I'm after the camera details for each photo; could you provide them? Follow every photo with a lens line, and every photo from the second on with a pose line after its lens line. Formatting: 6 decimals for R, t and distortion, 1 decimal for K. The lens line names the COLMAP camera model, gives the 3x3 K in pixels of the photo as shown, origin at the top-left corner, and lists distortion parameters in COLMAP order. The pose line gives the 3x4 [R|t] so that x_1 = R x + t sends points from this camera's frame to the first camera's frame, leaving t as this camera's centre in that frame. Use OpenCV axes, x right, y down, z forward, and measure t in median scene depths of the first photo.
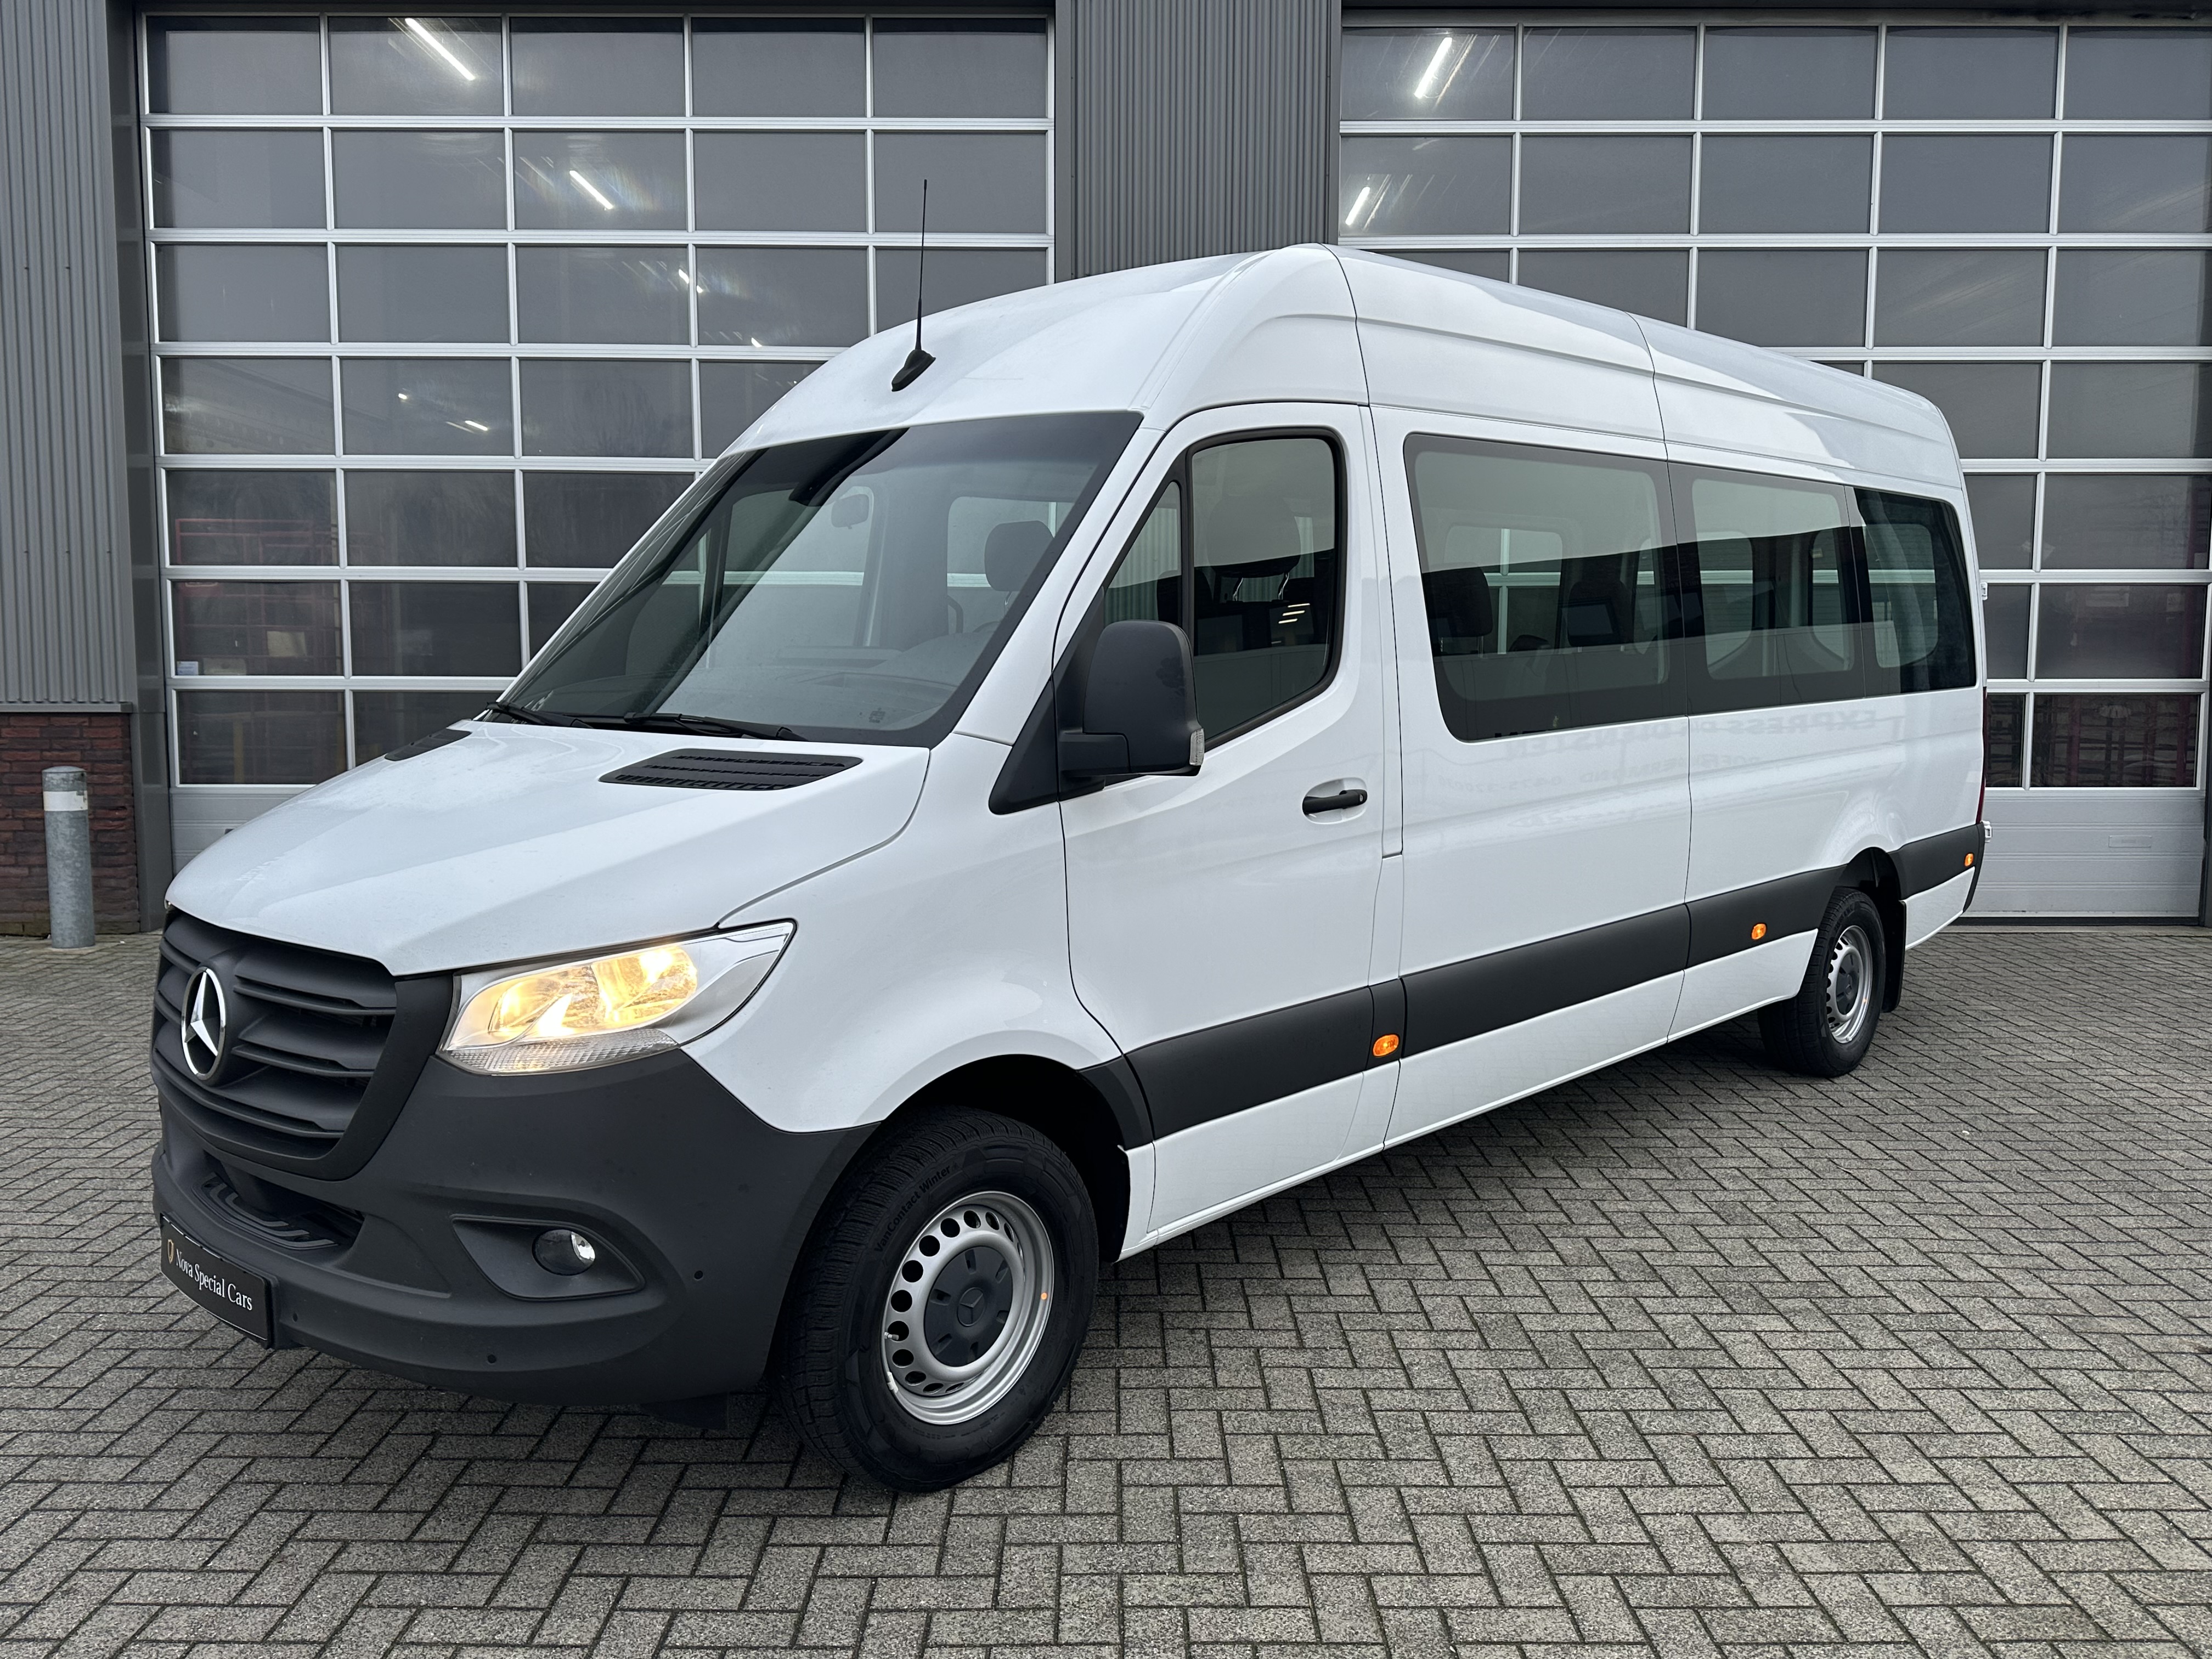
lens RADIAL K [[1712.6, 0, 1103.4], [0, 1712.6, 804.7], [0, 0, 1]] dist [0.090119, -0.108427]
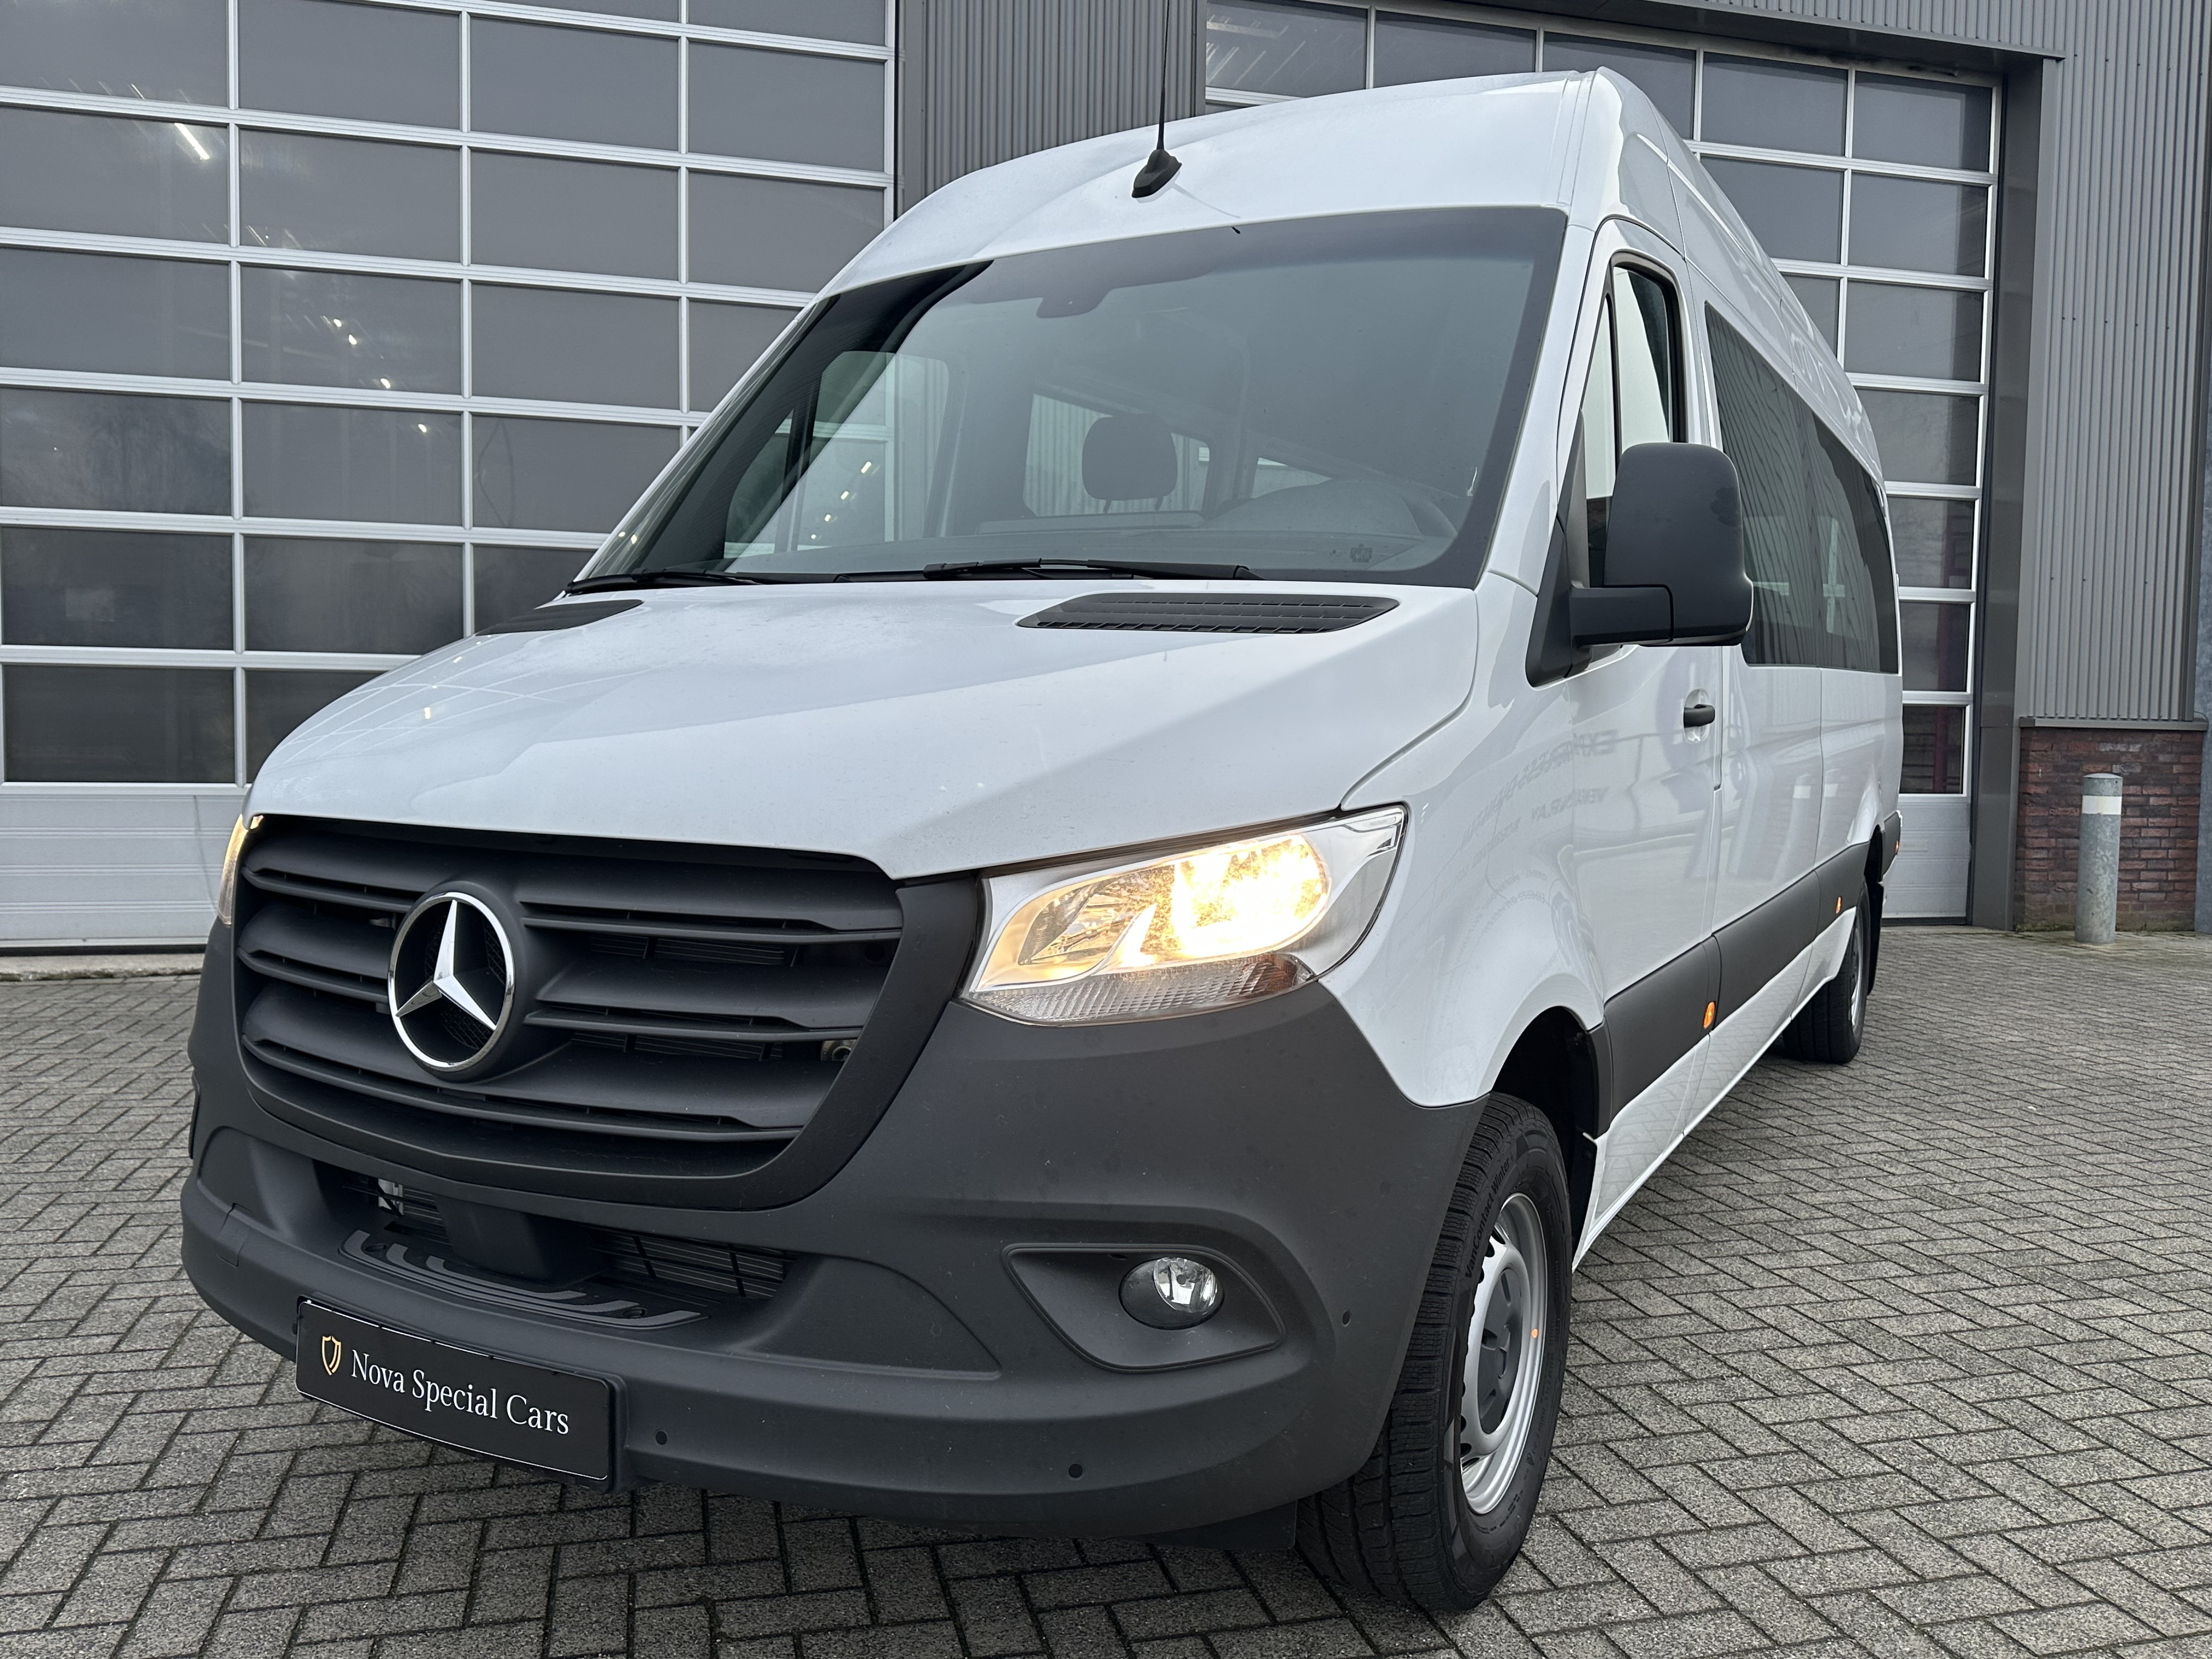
lens RADIAL K [[1741.0, 0, 1116.2], [0, 1741.0, 789.5], [0, 0, 1]] dist [0.031360, -0.034426]
pose [[0.966956, 0.002630, 0.254929, -0.403897], [0.007980, 0.999144, -0.040578, 0.075683], [-0.254818, 0.041272, 0.966108, 0.290276]]
